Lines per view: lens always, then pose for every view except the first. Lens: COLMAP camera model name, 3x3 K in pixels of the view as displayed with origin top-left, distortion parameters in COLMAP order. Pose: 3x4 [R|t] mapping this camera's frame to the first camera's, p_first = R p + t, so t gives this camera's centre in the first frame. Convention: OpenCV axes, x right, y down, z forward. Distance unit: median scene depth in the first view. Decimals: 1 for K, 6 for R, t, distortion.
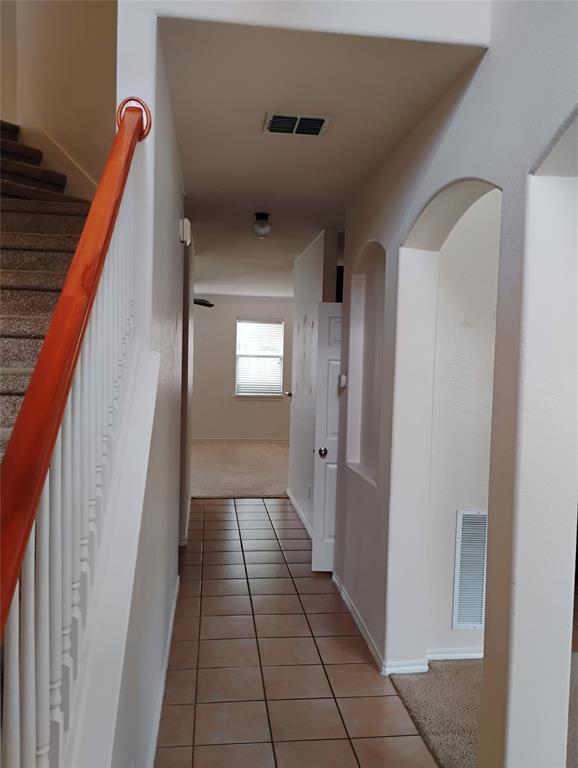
lens RADIAL K [[635.5, 0, 289.0], [0, 635.5, 384.0], [0, 0, 1]] dist [0.039029, -0.007461]
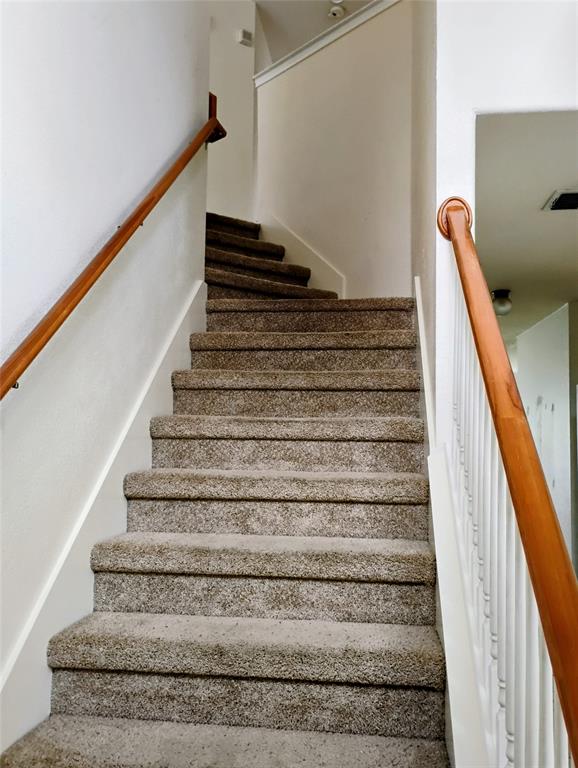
lens RADIAL K [[686.0, 0, 289.0], [0, 686.0, 384.0], [0, 0, 1]] dist [0.083586, -0.014998]
pose [[0.976452, -0.030745, -0.213532, -0.208026], [0.006695, 0.993635, -0.112452, -0.035248], [0.215630, 0.108375, 0.970443, -0.038229]]
